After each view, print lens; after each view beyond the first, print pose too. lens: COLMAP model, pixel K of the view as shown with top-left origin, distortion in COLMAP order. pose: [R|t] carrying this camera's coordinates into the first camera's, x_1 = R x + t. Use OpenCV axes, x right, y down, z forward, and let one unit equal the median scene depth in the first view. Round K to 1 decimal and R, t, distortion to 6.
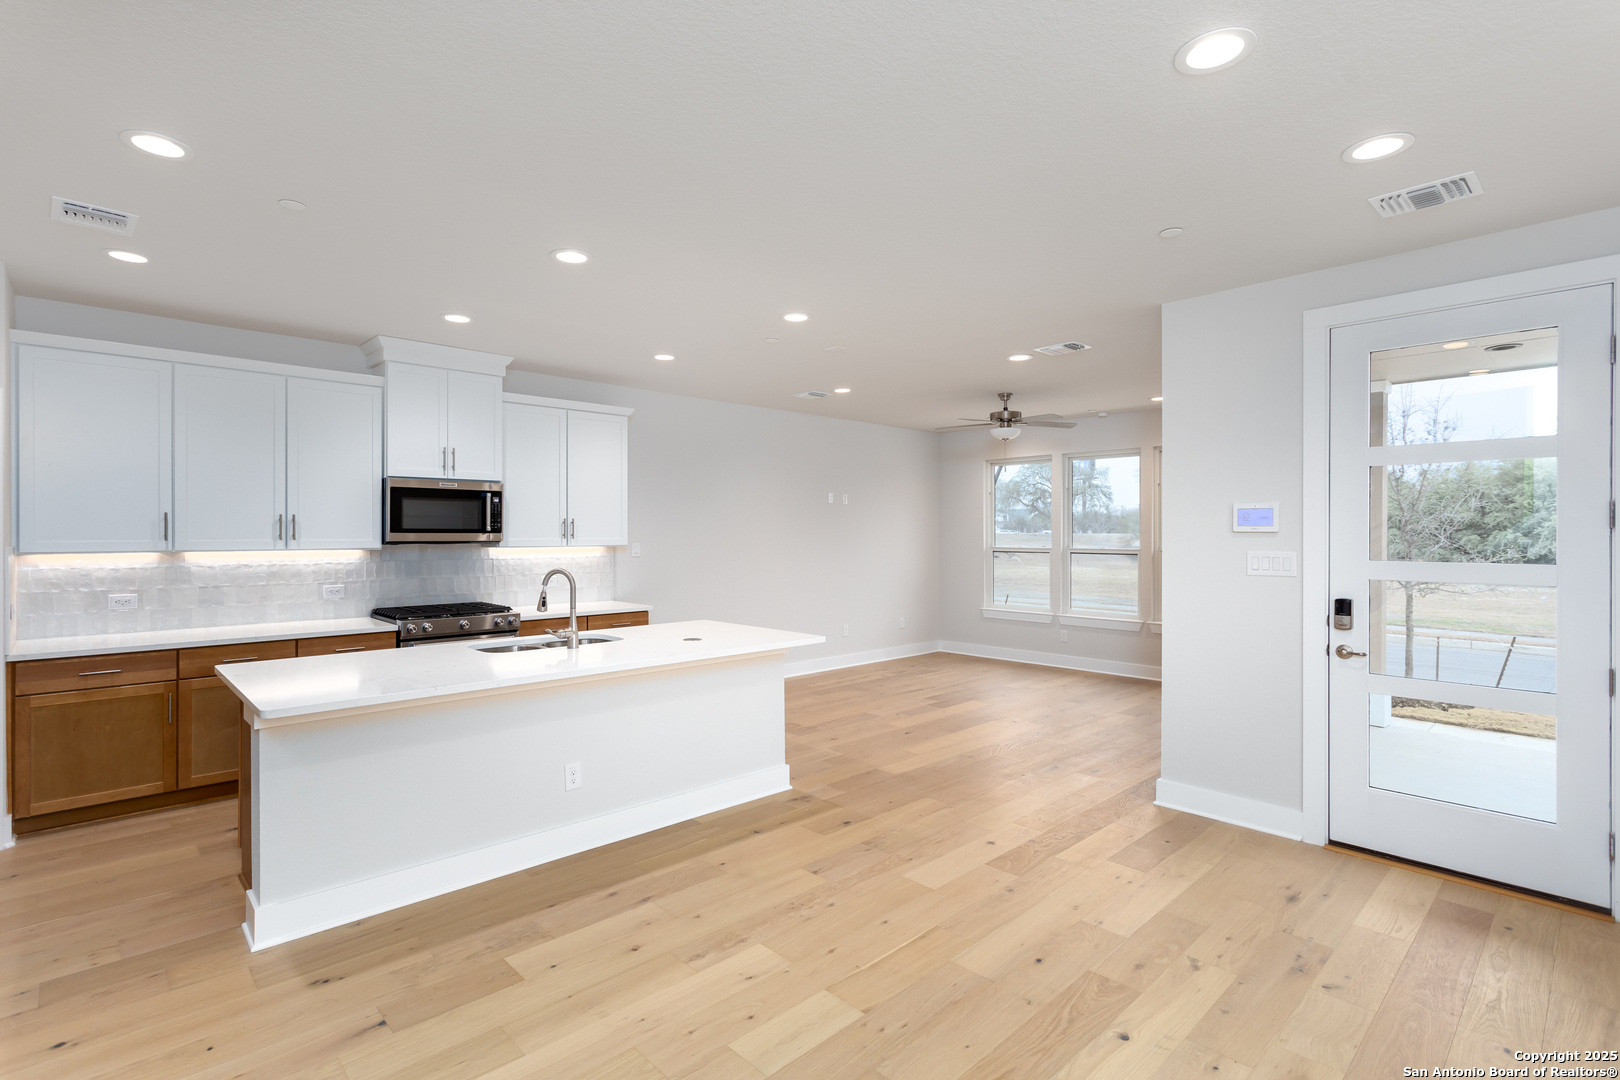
lens RADIAL K [[785.0, 0, 802.1], [0, 785.0, 532.8], [0, 0, 1]] dist [0.006215, 0.001703]
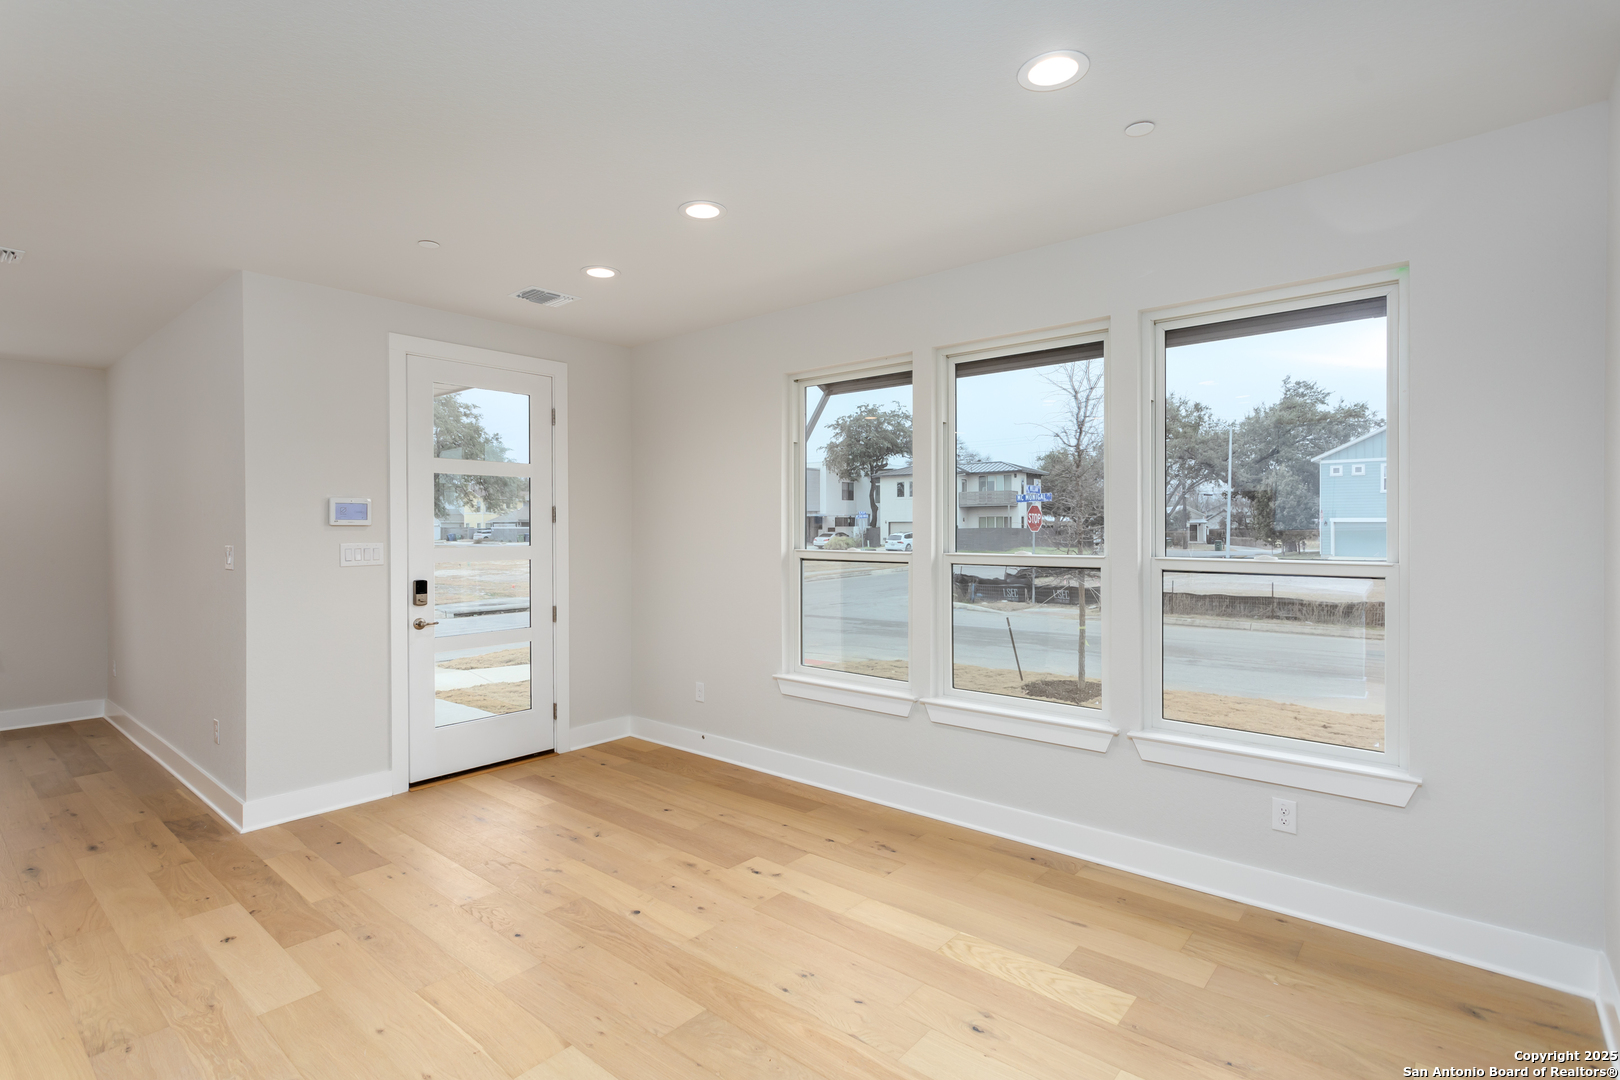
lens RADIAL K [[785.0, 0, 780.4], [0, 785.0, 526.9], [0, 0, 1]] dist [0.006215, 0.001703]
pose [[-0.084518, -0.002840, 0.996418, -0.561929], [0.005952, 0.999977, 0.003355, 0.000768], [-0.996404, 0.006214, -0.084499, 0.541342]]
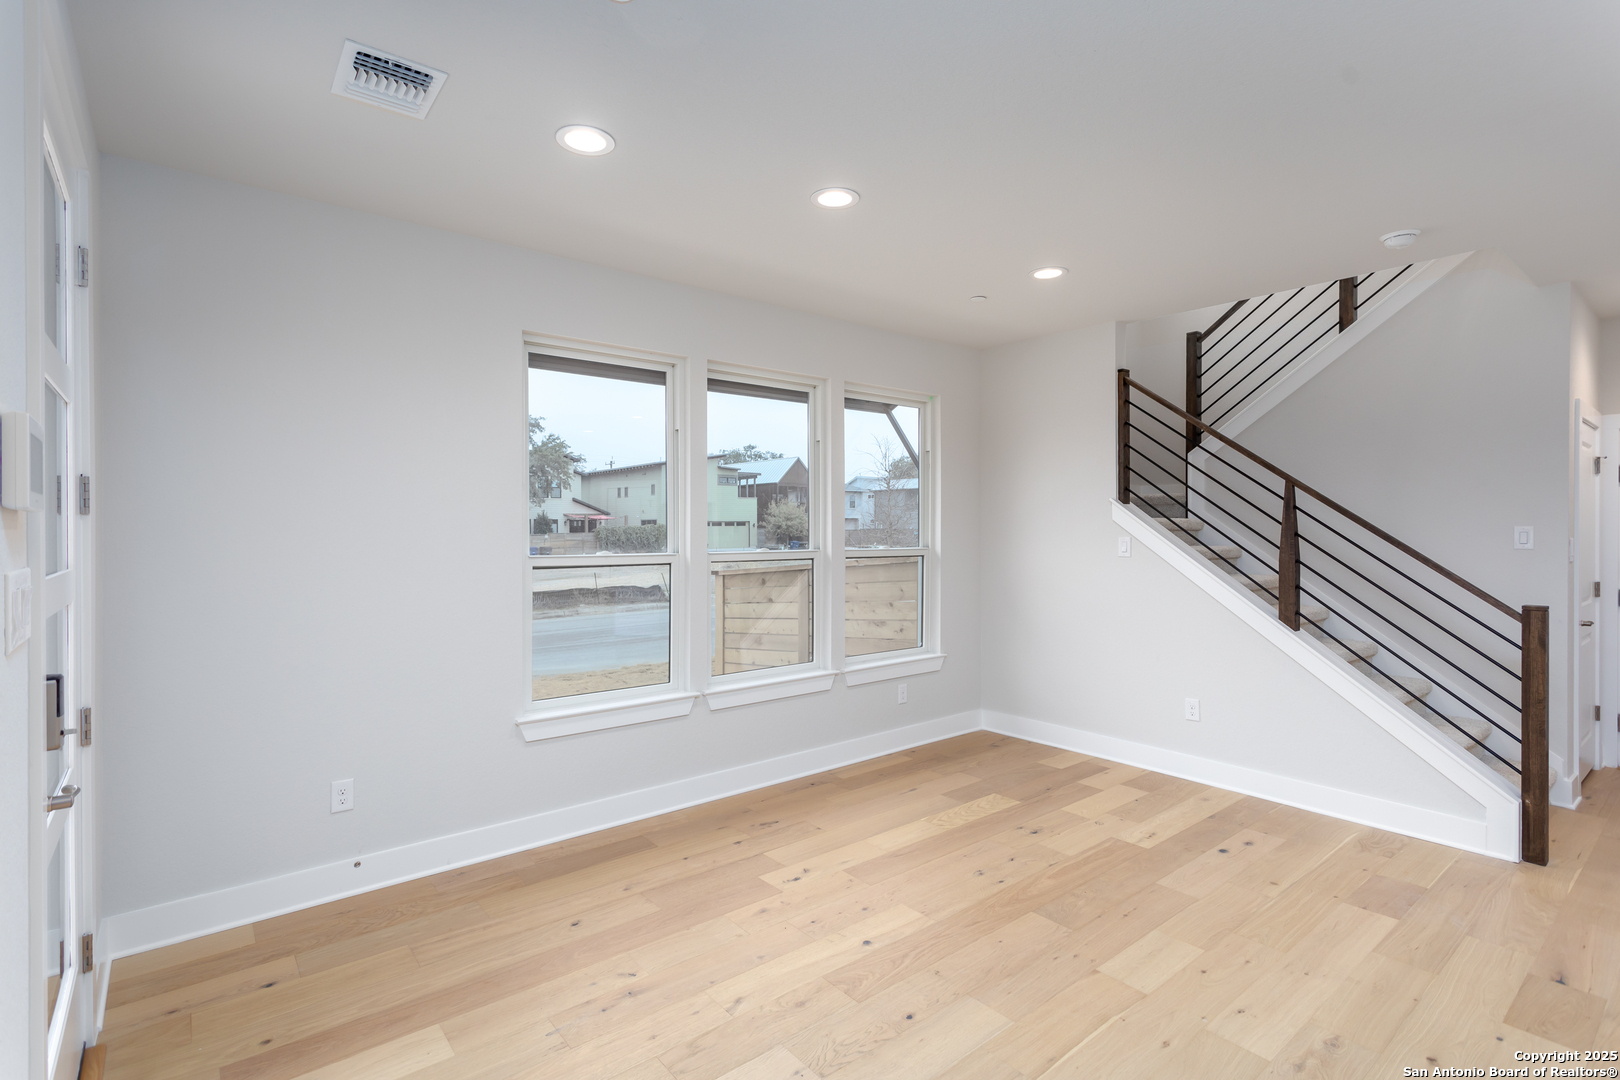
lens RADIAL K [[785.0, 0, 808.1], [0, 785.0, 534.5], [0, 0, 1]] dist [0.006215, 0.001703]
pose [[-0.997552, -0.002201, 0.069898, 0.258429], [-0.001886, 0.999988, 0.004566, 0.009697], [-0.069907, 0.004423, -0.997544, 1.365377]]
